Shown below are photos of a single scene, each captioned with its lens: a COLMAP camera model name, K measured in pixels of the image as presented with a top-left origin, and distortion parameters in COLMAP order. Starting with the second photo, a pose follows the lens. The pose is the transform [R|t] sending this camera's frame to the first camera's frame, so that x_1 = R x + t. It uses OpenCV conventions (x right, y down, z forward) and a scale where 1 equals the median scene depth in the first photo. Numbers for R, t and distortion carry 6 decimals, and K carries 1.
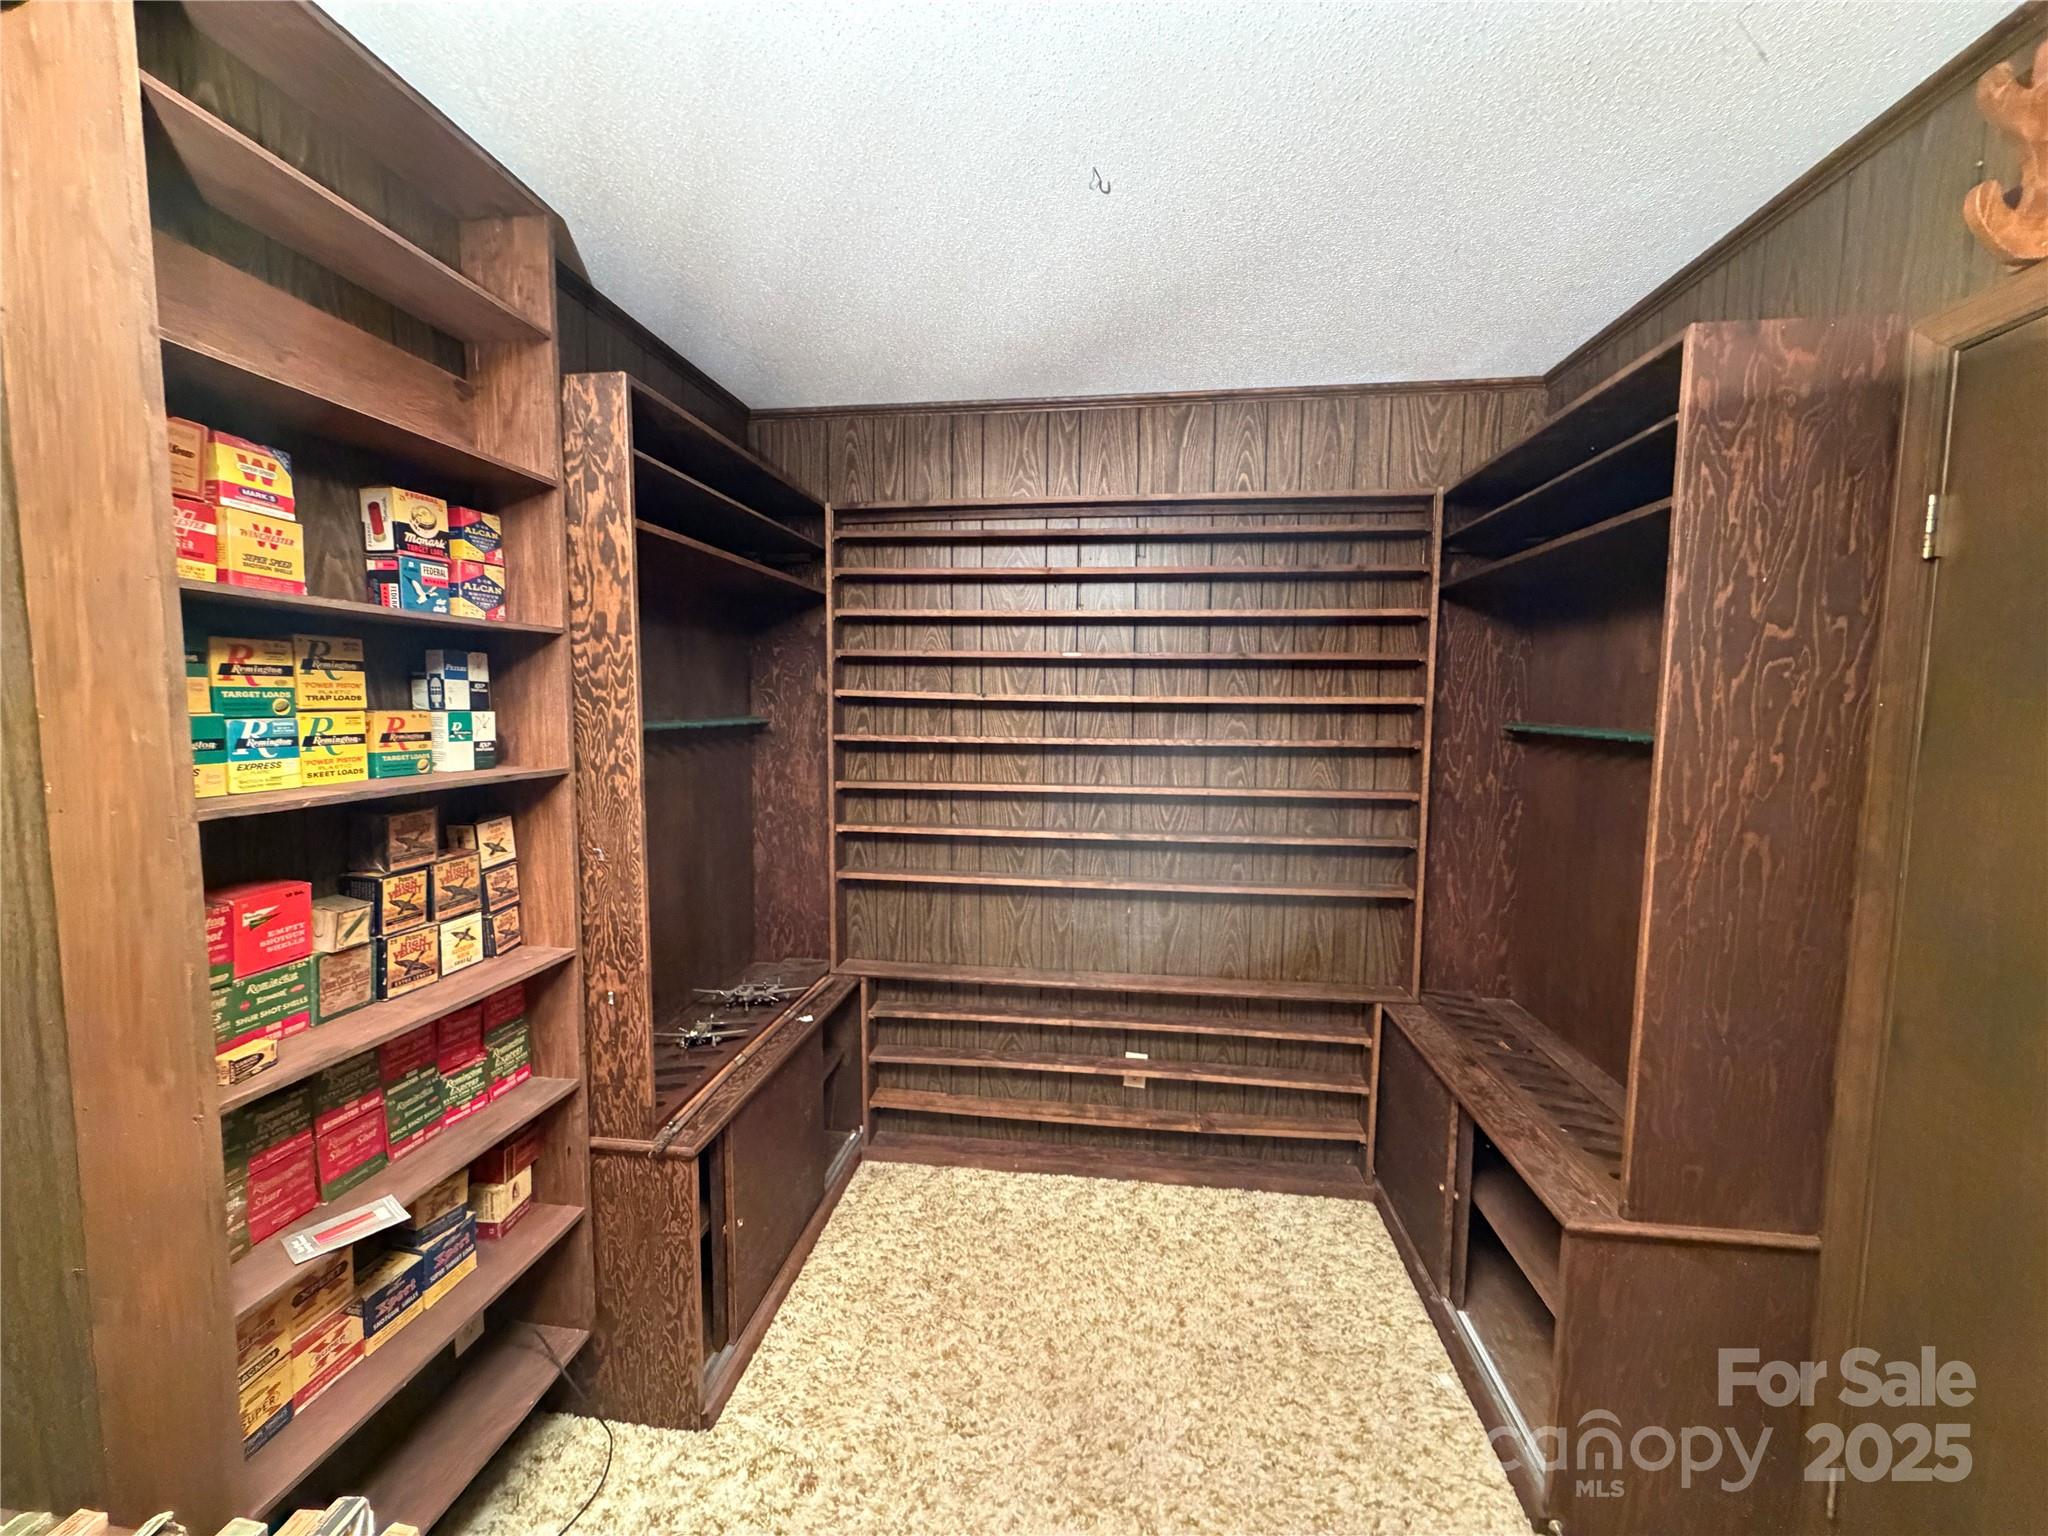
lens RADIAL K [[825.8, 0, 1023.8], [0, 825.8, 773.5], [0, 0, 1]] dist [0.000515, 0.000065]
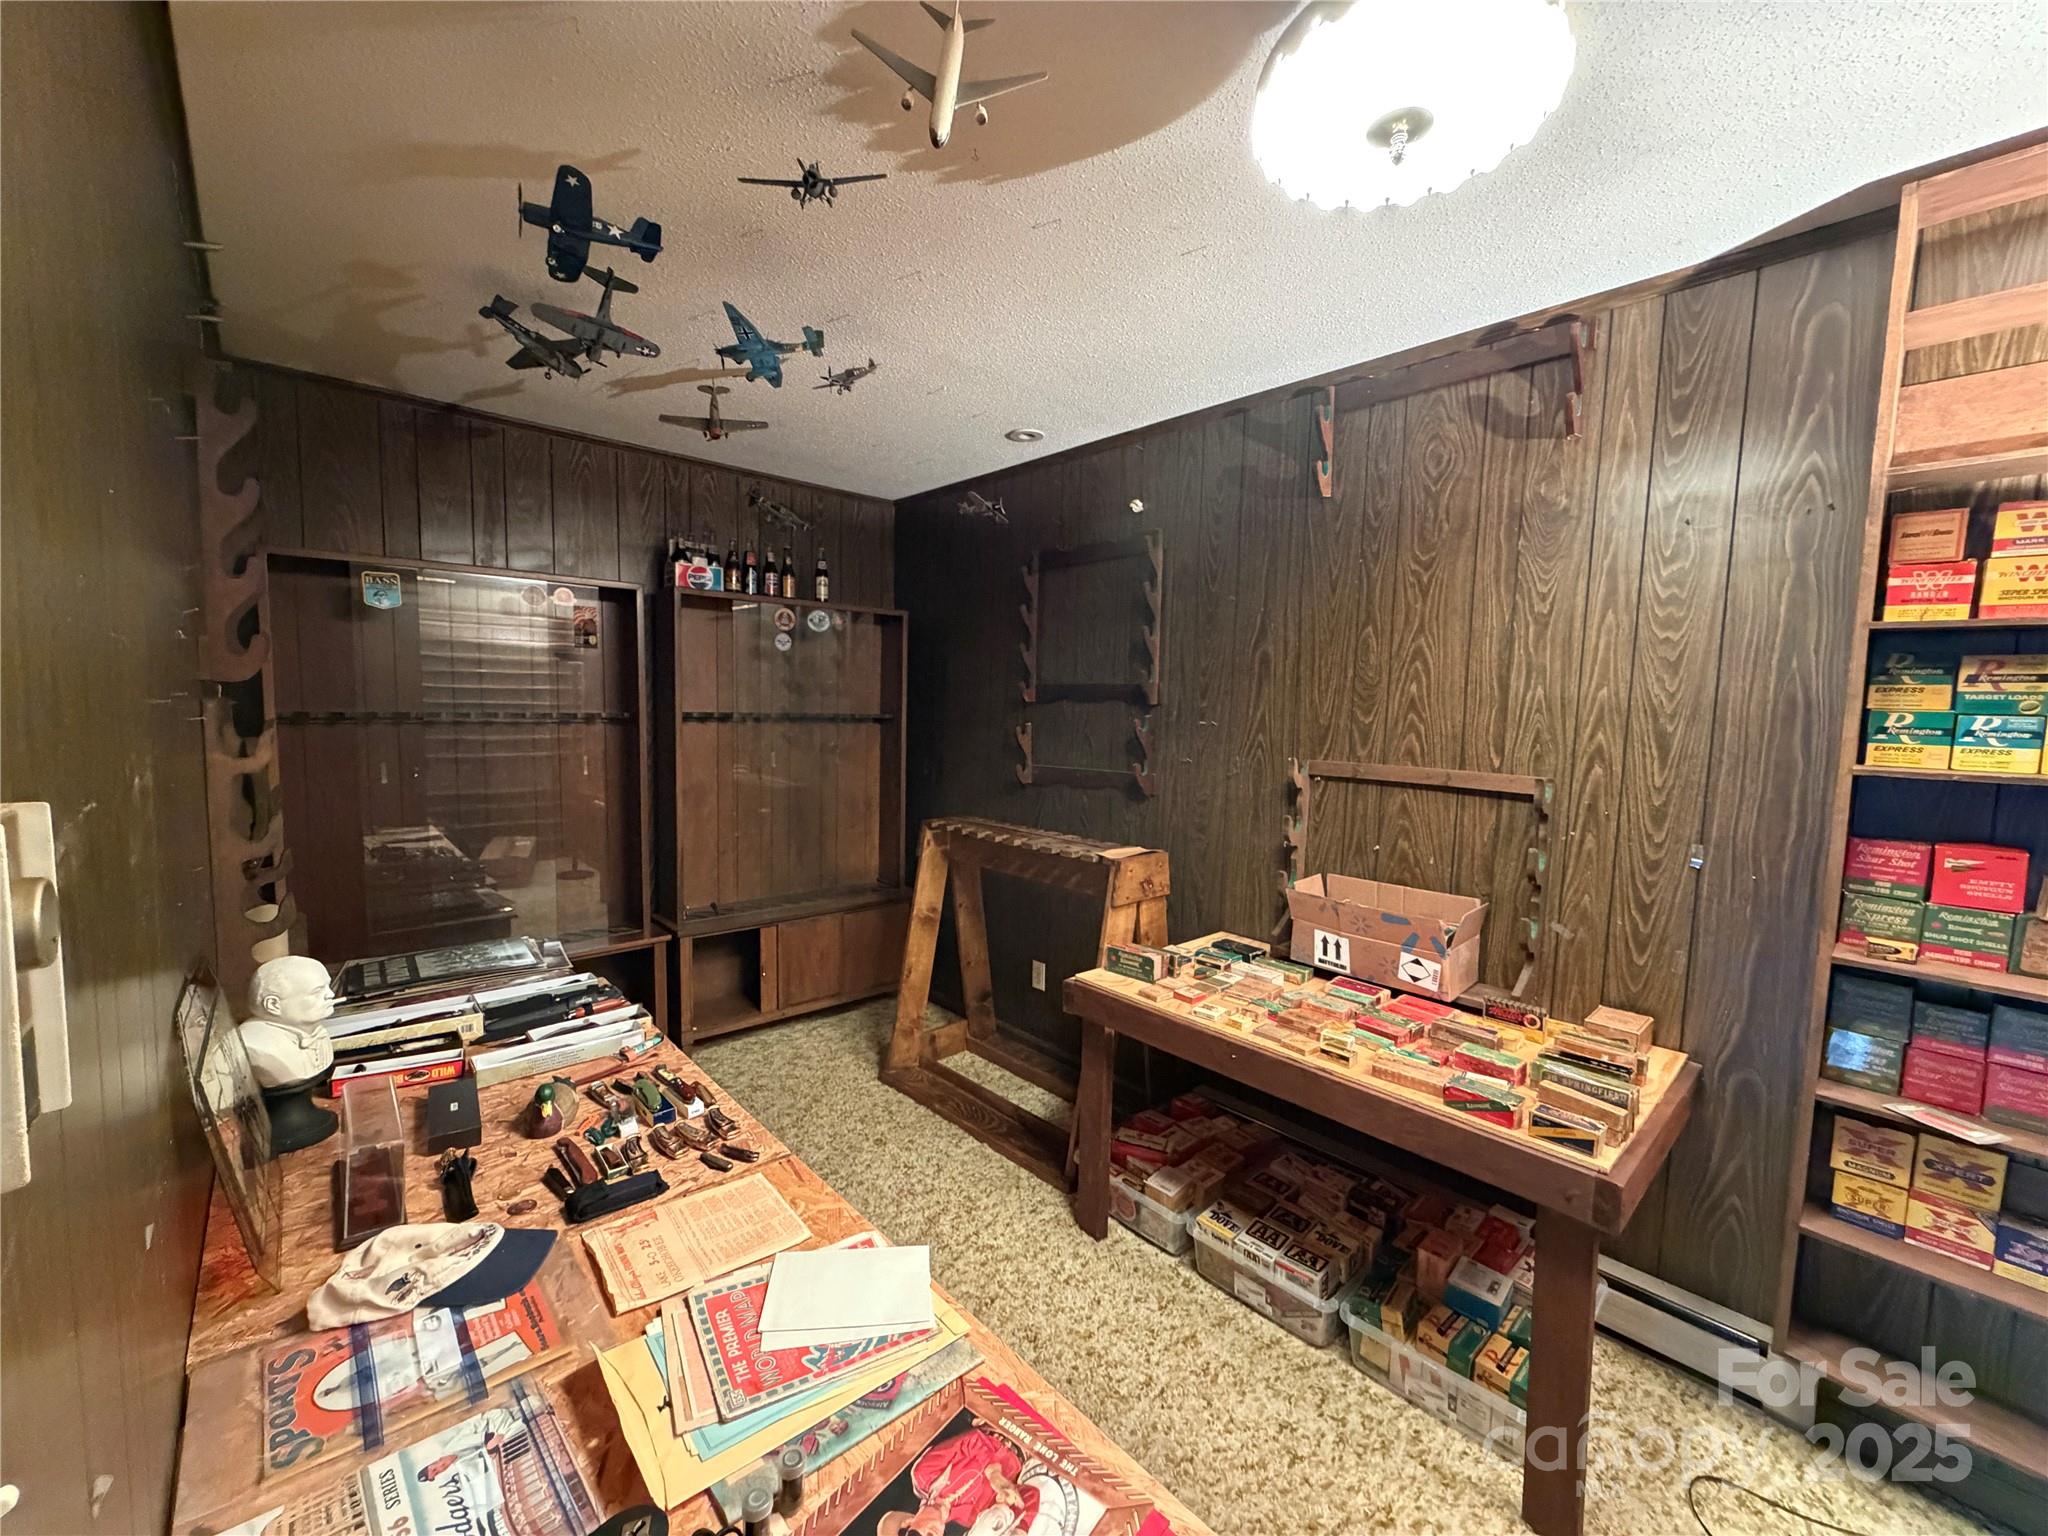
lens RADIAL K [[825.8, 0, 1024.4], [0, 825.8, 770.4], [0, 0, 1]] dist [0.000515, 0.000065]
pose [[-0.657457, 0.041324, -0.752358, 1.074993], [-0.095962, 0.985772, 0.138002, -0.014622], [0.747356, 0.162928, -0.644138, 0.718076]]
